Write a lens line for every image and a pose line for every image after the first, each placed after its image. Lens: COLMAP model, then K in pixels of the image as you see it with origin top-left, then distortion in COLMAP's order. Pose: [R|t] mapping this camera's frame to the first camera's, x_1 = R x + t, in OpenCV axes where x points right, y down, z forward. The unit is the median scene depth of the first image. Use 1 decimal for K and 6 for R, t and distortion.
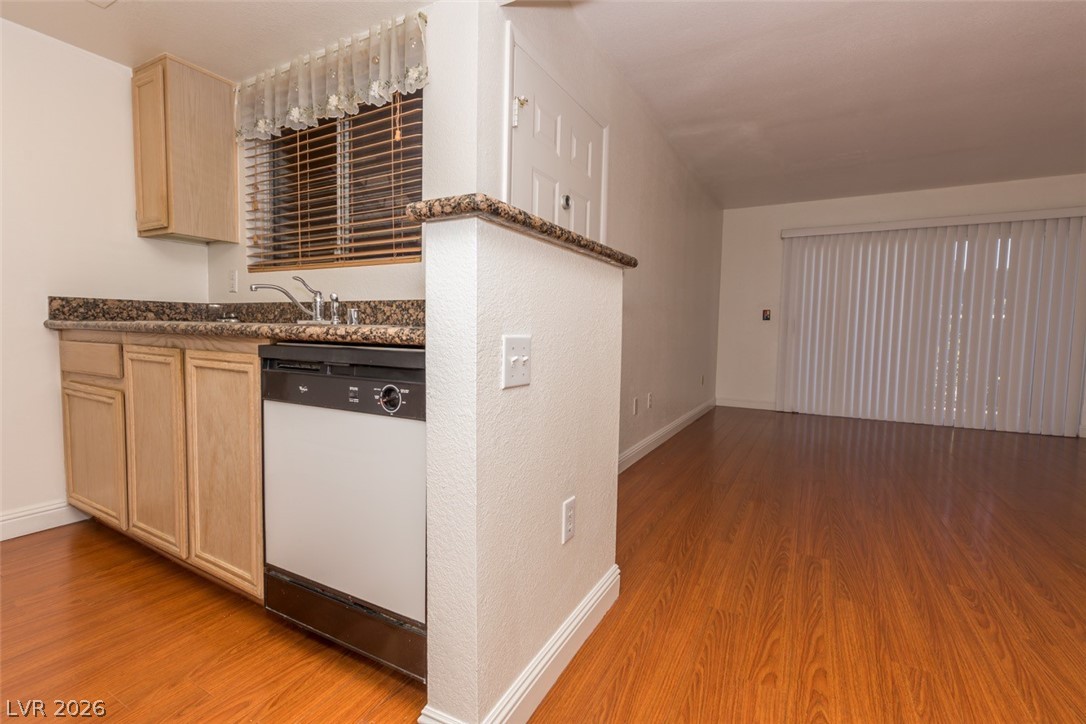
lens RADIAL K [[484.0, 0, 544.3], [0, 484.0, 360.0], [0, 0, 1]] dist [-0.000819, -0.000623]
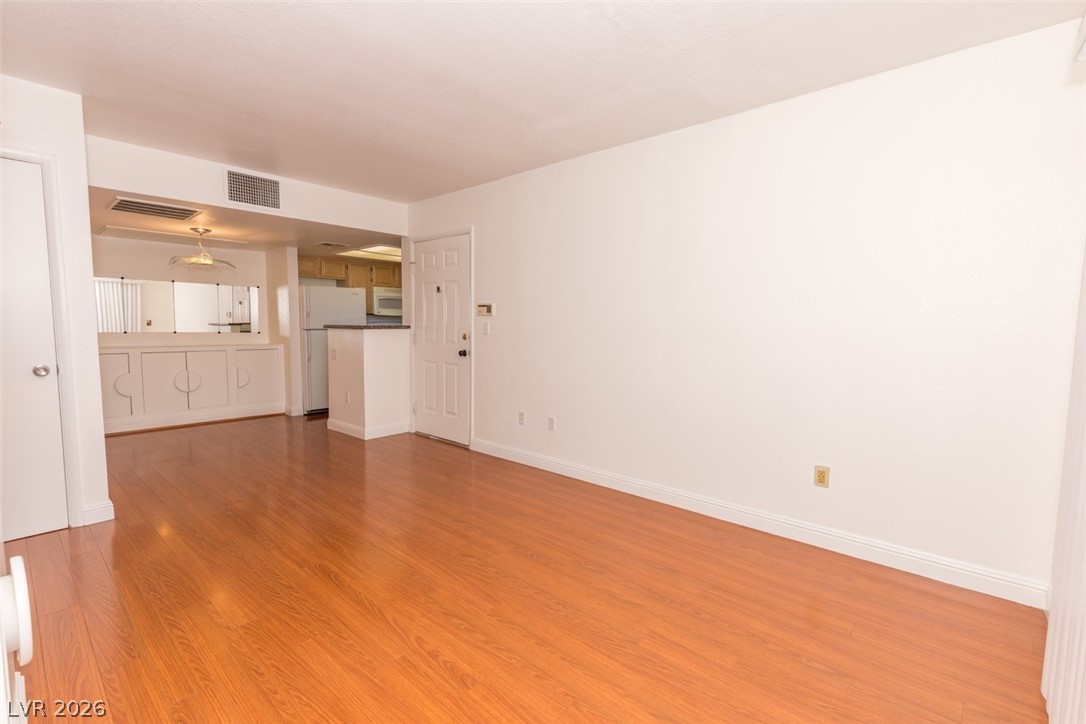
lens RADIAL K [[484.1, 0, 543.0], [0, 484.1, 362.0], [0, 0, 1]] dist [0.001812, 0.000046]
pose [[-0.217615, 0.057907, -0.974315, 2.408180], [-0.074221, 0.994366, 0.075676, -0.248745], [0.973209, 0.088783, -0.212091, 2.300717]]
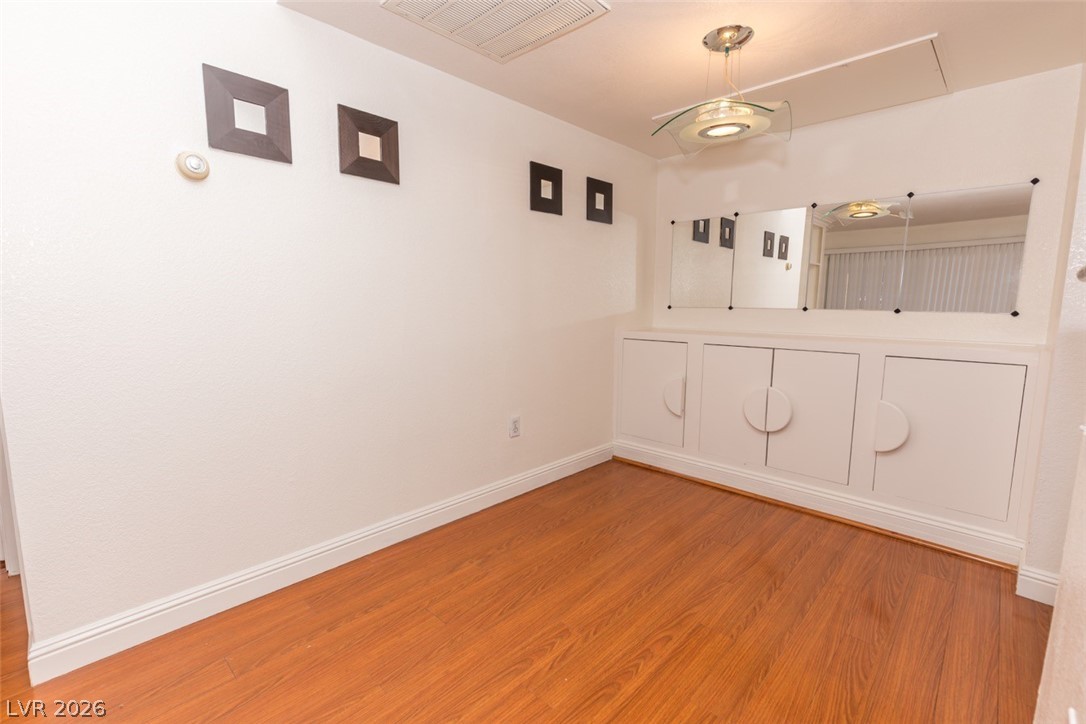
lens RADIAL K [[515.3, 0, 584.7], [0, 515.3, 367.3], [0, 0, 1]] dist [0.001359, 0.000126]
pose [[-0.969868, -0.066979, 0.234242, 0.266470], [-0.016790, 0.977556, 0.210005, -0.177181], [-0.243050, 0.199745, -0.949225, 1.143476]]
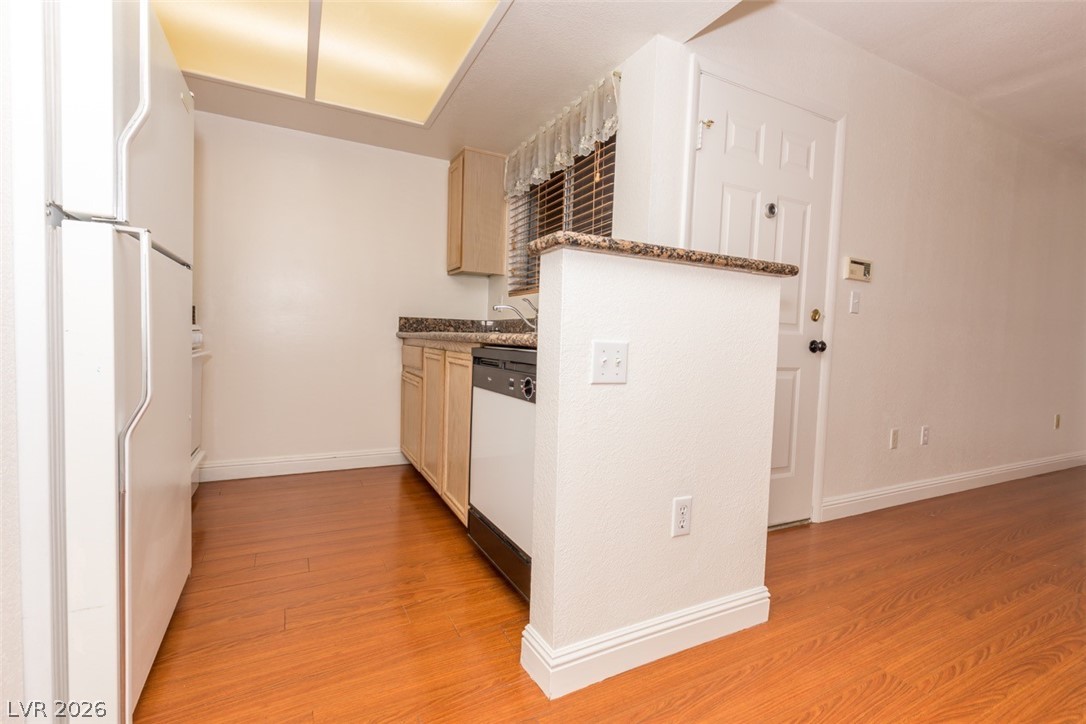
lens RADIAL K [[484.1, 0, 543.0], [0, 484.1, 362.0], [0, 0, 1]] dist [0.001812, 0.000046]
pose [[0.831399, 0.035072, -0.554569, 0.259177], [-0.052320, 0.998513, -0.015289, 0.015812], [0.553208, 0.041726, 0.831998, -0.048446]]
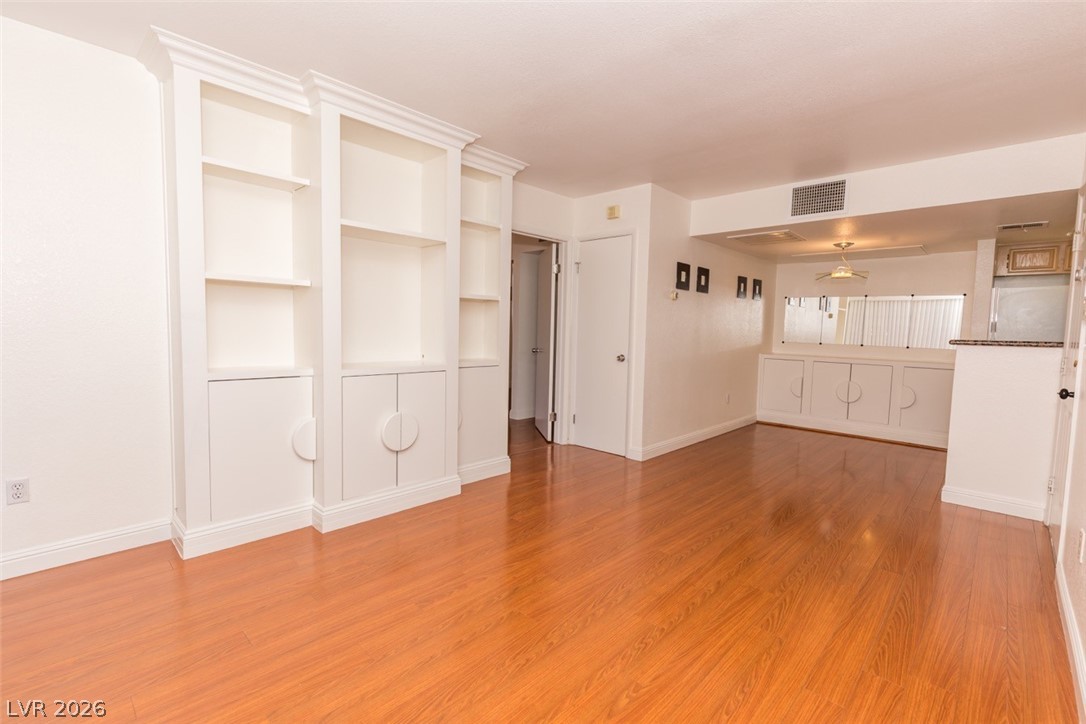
lens RADIAL K [[484.1, 0, 543.0], [0, 484.1, 362.0], [0, 0, 1]] dist [0.001812, 0.000046]
pose [[-0.967260, -0.058679, 0.246912, 1.162399], [-0.025470, 0.990436, 0.135601, -0.298882], [-0.252507, 0.124873, -0.959503, 2.933918]]
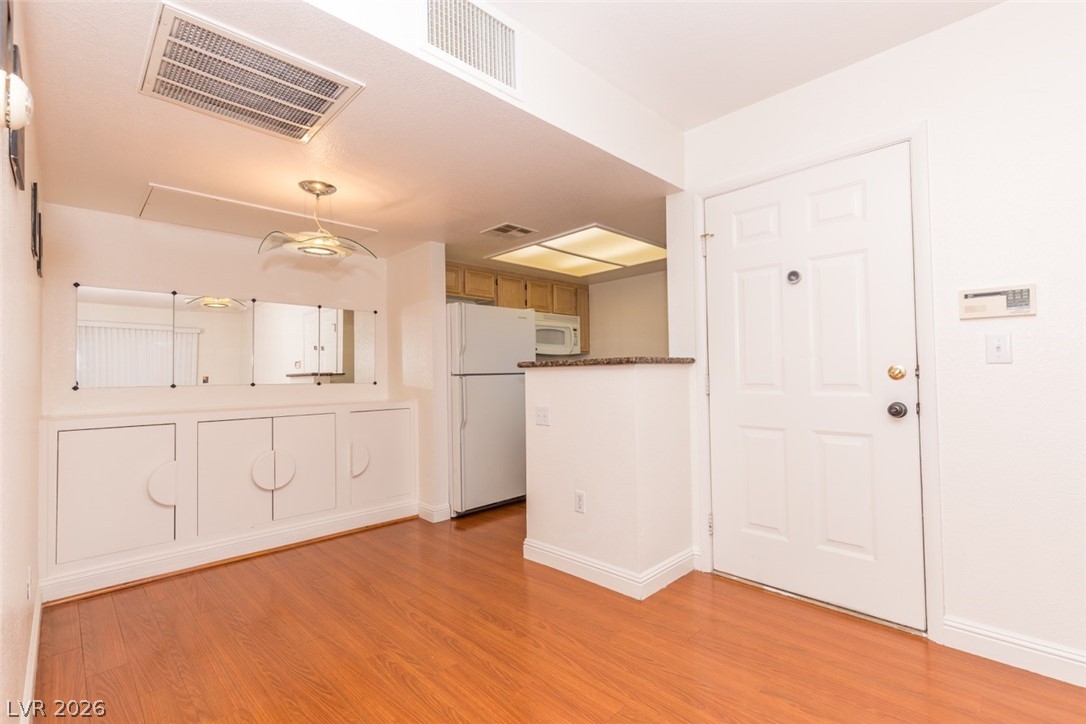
lens RADIAL K [[484.0, 0, 544.3], [0, 484.0, 360.0], [0, 0, 1]] dist [-0.000819, -0.000623]
pose [[-0.282389, -0.043261, -0.958324, 1.378057], [-0.047700, 0.998380, -0.031013, -0.120681], [0.958113, 0.036954, -0.283995, 0.960993]]
